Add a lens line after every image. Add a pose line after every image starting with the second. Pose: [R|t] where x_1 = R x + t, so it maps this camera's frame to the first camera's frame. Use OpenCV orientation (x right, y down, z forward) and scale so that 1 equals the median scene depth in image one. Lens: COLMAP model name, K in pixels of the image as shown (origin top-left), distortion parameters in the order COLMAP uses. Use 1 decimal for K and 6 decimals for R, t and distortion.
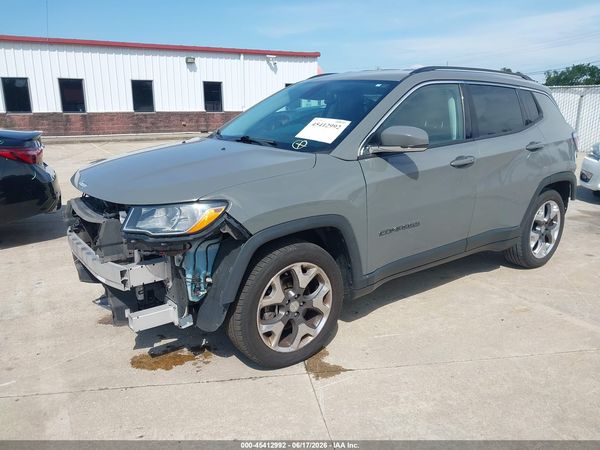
lens RADIAL K [[475.2, 0, 287.1], [0, 475.2, 229.1], [0, 0, 1]] dist [0.035749, -0.041890]
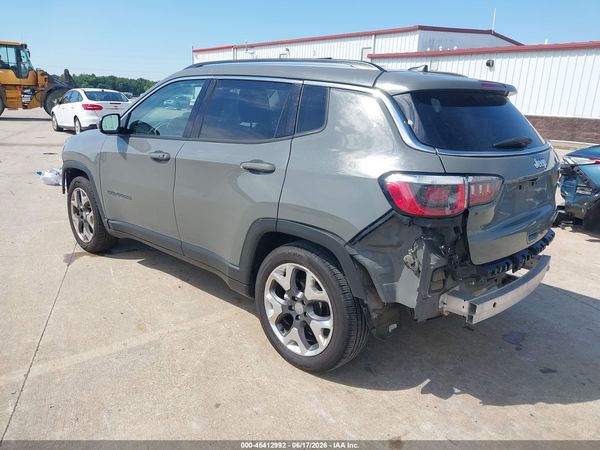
lens RADIAL K [[475.2, 0, 287.1], [0, 475.2, 229.1], [0, 0, 1]] dist [0.035749, -0.041890]
pose [[0.170257, 0.272758, -0.946898, 1.314566], [-0.287957, 0.932755, 0.216908, -0.274280], [0.942387, 0.235736, 0.237351, 0.976165]]
